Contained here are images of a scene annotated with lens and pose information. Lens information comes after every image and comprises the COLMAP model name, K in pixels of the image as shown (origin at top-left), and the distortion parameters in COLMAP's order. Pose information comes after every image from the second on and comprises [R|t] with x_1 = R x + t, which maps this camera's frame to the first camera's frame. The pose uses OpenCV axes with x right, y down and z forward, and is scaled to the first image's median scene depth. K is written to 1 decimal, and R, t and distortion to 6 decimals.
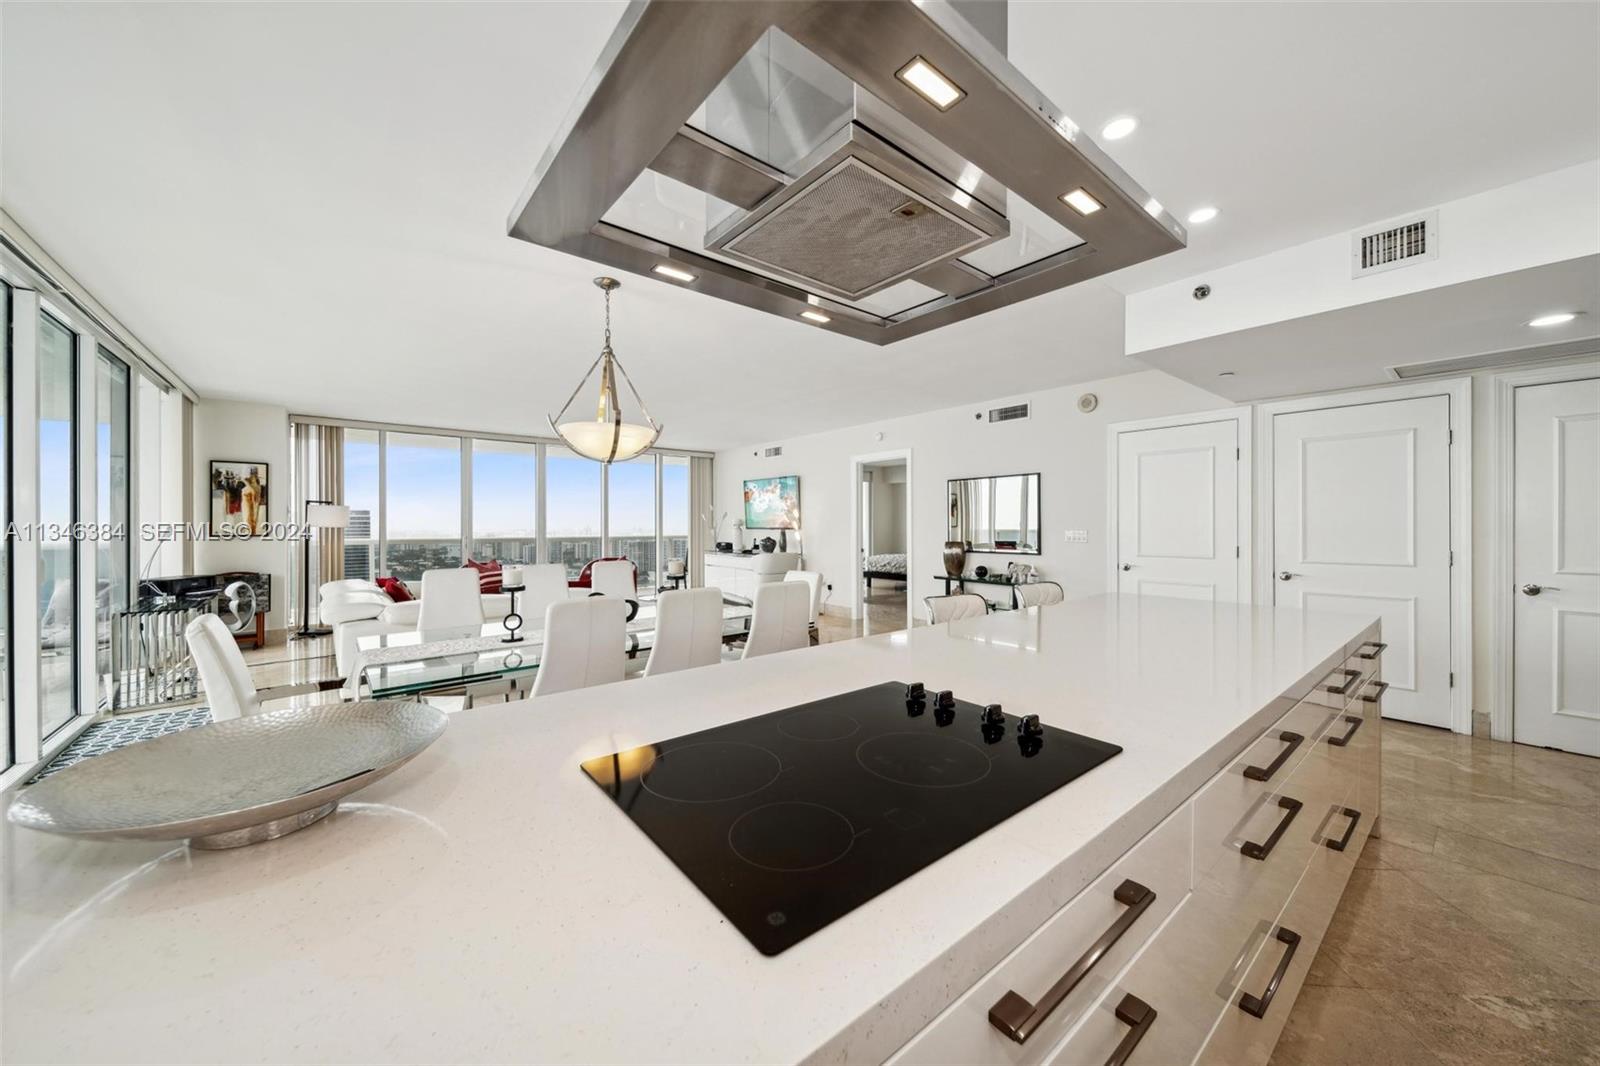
lens RADIAL K [[572.2, 0, 800.0], [0, 572.2, 533.0], [0, 0, 1]] dist [0.000531, -0.001641]
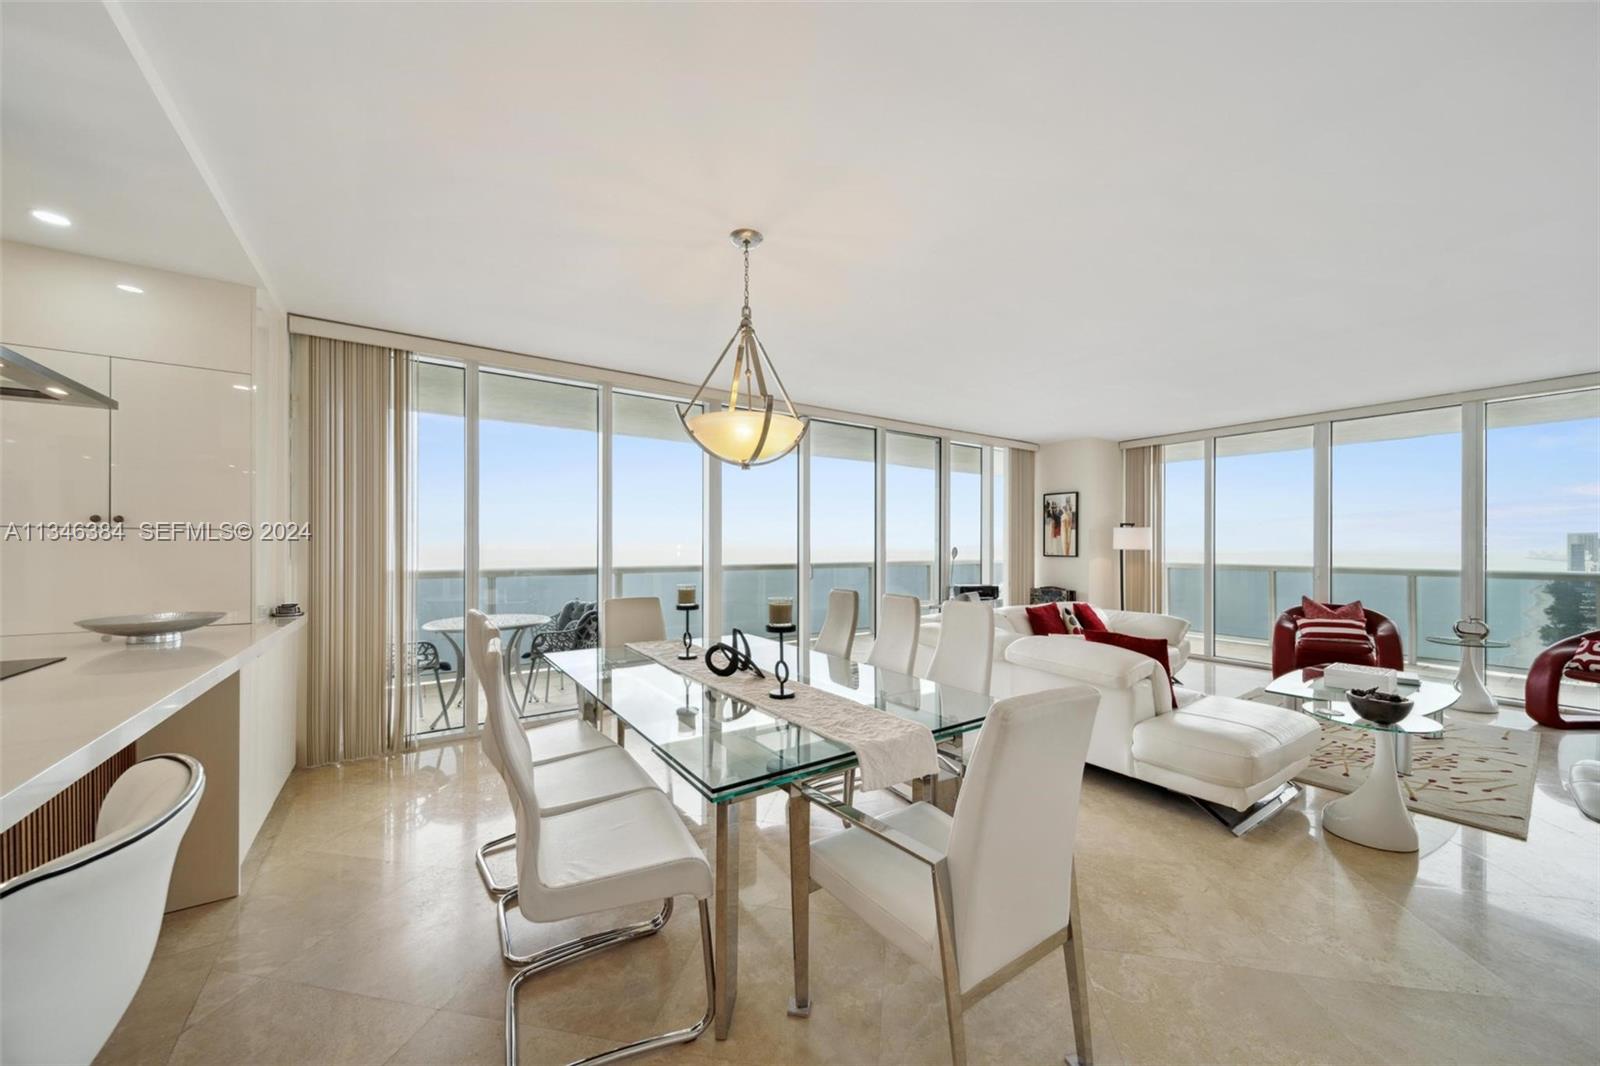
lens RADIAL K [[554.0, 0, 800.0], [0, 554.0, 533.0], [0, 0, 1]] dist [0.001026, 0.000004]
pose [[-0.099908, -0.025602, -0.994667, 0.210204], [-0.017065, 0.999566, -0.024014, -0.005921], [0.994850, 0.014575, -0.100301, 0.584917]]
